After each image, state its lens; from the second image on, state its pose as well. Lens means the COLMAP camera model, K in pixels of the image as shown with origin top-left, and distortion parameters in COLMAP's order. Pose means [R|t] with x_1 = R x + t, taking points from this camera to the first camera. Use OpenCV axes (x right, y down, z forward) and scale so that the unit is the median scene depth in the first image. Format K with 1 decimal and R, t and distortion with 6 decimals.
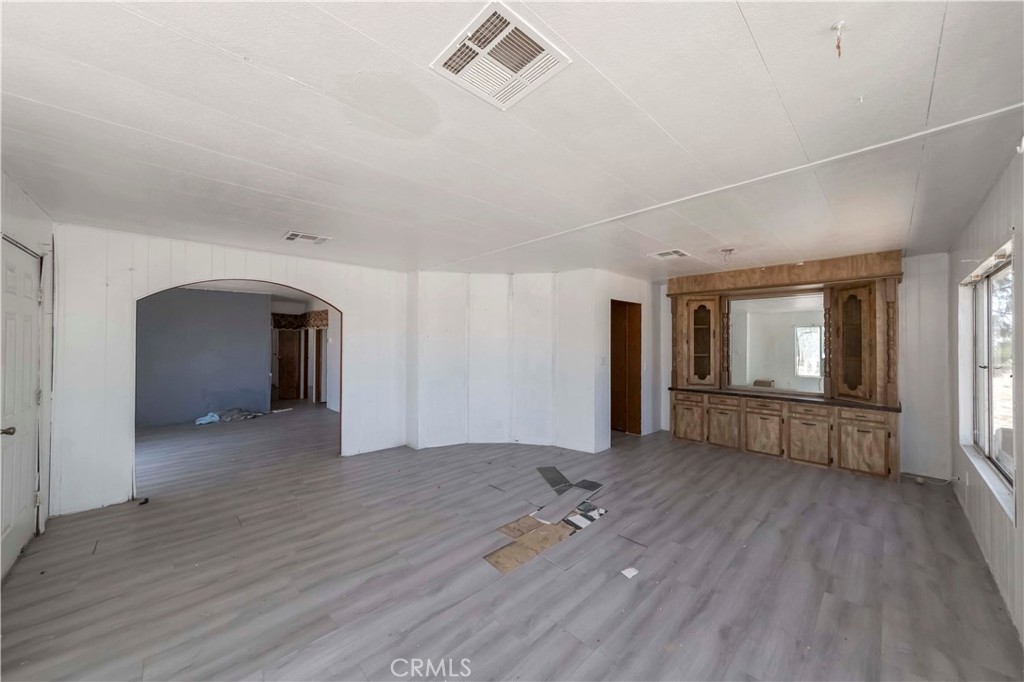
lens RADIAL K [[365.0, 0, 514.5], [0, 365.0, 340.8], [0, 0, 1]] dist [0.003235, -0.000155]
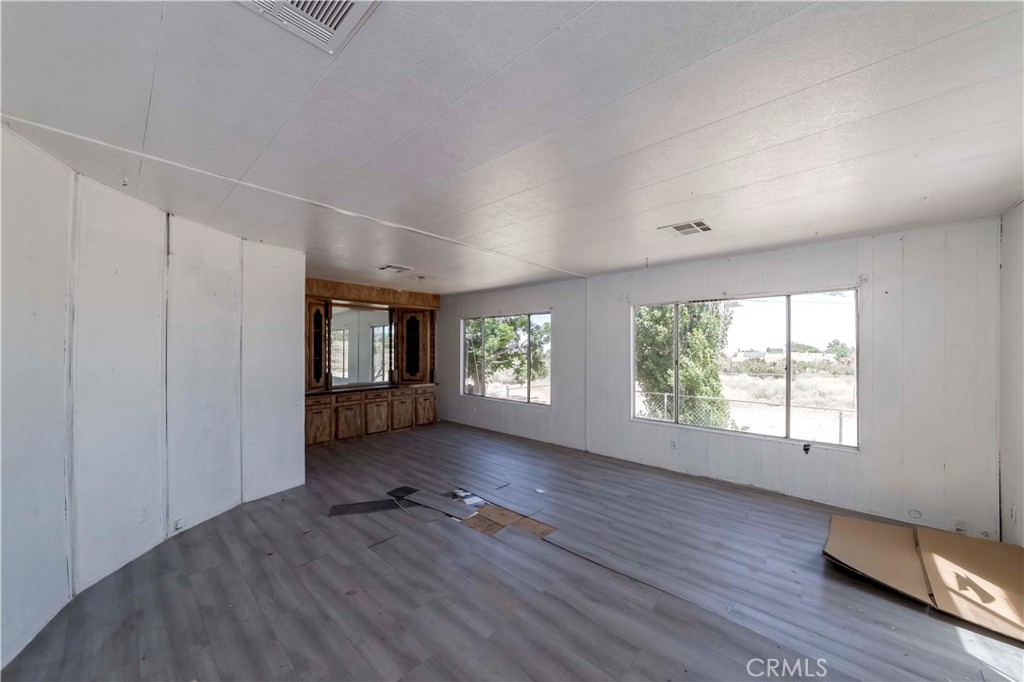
lens RADIAL K [[365.0, 0, 514.3], [0, 365.0, 345.3], [0, 0, 1]] dist [0.003235, -0.000155]
pose [[-0.066715, 0.004197, 0.997763, -0.690246], [-0.005837, 0.999972, -0.004596, 0.005281], [-0.997755, -0.006131, -0.066689, 0.667626]]
